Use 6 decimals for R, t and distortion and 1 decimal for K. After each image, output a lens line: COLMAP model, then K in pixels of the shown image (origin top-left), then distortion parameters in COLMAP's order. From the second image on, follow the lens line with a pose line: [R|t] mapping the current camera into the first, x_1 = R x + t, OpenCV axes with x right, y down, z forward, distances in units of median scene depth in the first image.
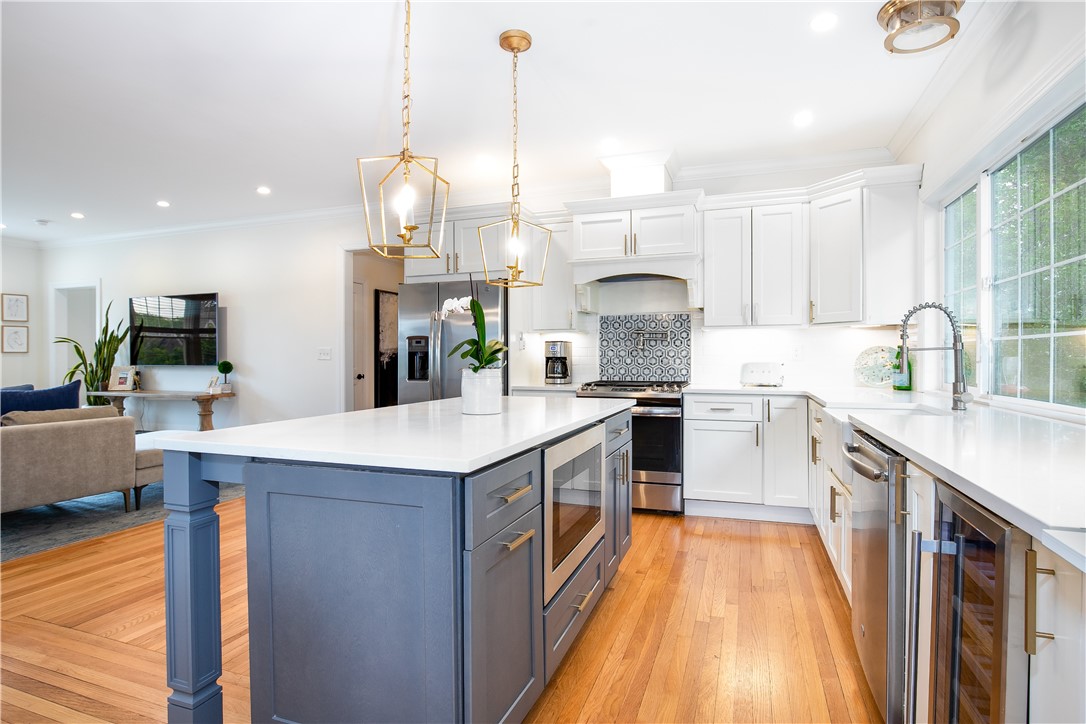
lens RADIAL K [[563.0, 0, 542.3], [0, 563.0, 361.6], [0, 0, 1]] dist [-0.001345, -0.000108]
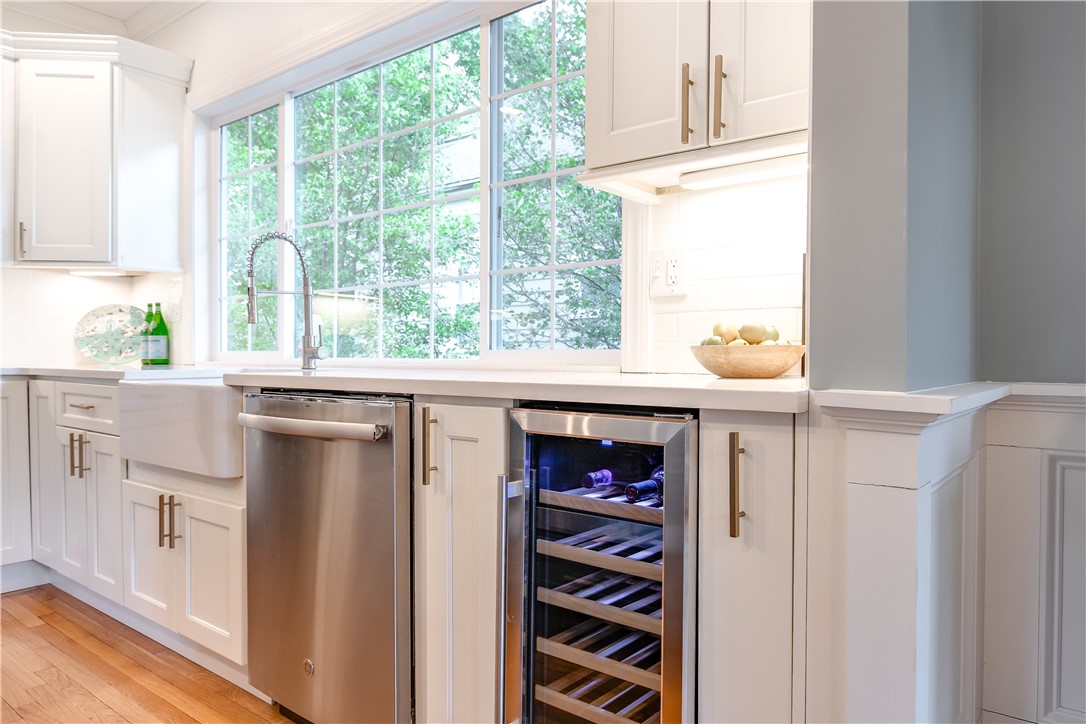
lens RADIAL K [[752.2, 0, 543.3], [0, 752.2, 362.4], [0, 0, 1]] dist [-0.001955, -0.002128]
pose [[0.331129, -0.005617, 0.943569, -0.112908], [0.007157, 0.999968, 0.003441, 0.049191], [-0.943558, 0.005614, 0.331159, 0.214539]]
